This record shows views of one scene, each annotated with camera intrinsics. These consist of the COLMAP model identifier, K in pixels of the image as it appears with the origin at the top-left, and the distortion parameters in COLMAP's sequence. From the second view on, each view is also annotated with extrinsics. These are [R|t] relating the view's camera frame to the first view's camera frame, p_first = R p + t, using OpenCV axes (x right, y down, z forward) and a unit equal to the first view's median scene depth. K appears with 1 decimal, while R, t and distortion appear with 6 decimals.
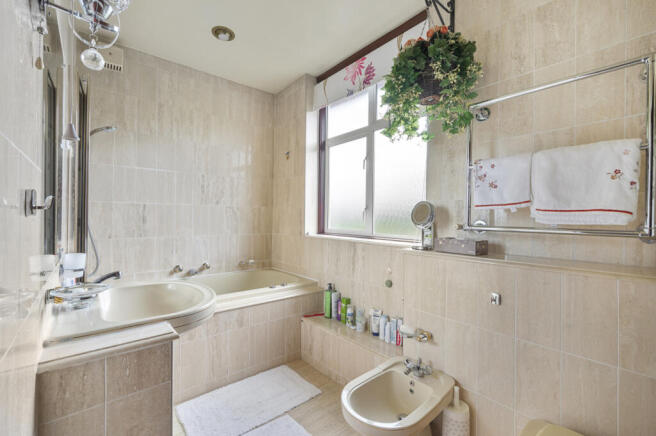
lens RADIAL K [[282.3, 0, 328.0], [0, 282.3, 218.0], [0, 0, 1]] dist [0.000943, 0.000027]
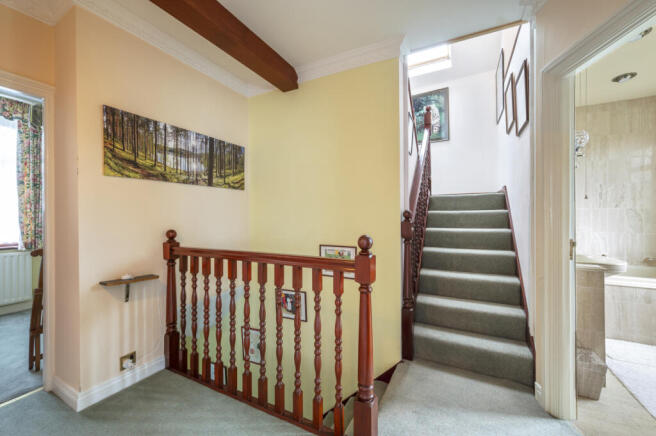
lens RADIAL K [[262.2, 0, 328.0], [0, 262.2, 218.0], [0, 0, 1]] dist [-0.000978, 0.000322]
pose [[0.382080, -0.012011, -0.924051, 0.181460], [0.004563, 0.999928, -0.011110, 0.003218], [0.924118, 0.000029, 0.382108, -0.606345]]
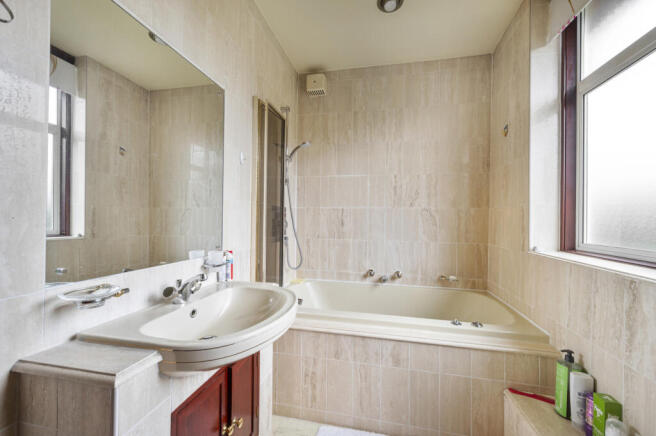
lens RADIAL K [[262.2, 0, 328.0], [0, 262.2, 218.0], [0, 0, 1]] dist [-0.000978, 0.000322]
pose [[0.618821, -0.003349, -0.785525, 0.099130], [-0.011386, 0.999848, -0.013233, 0.000899], [0.785449, 0.017133, 0.618689, 0.313527]]
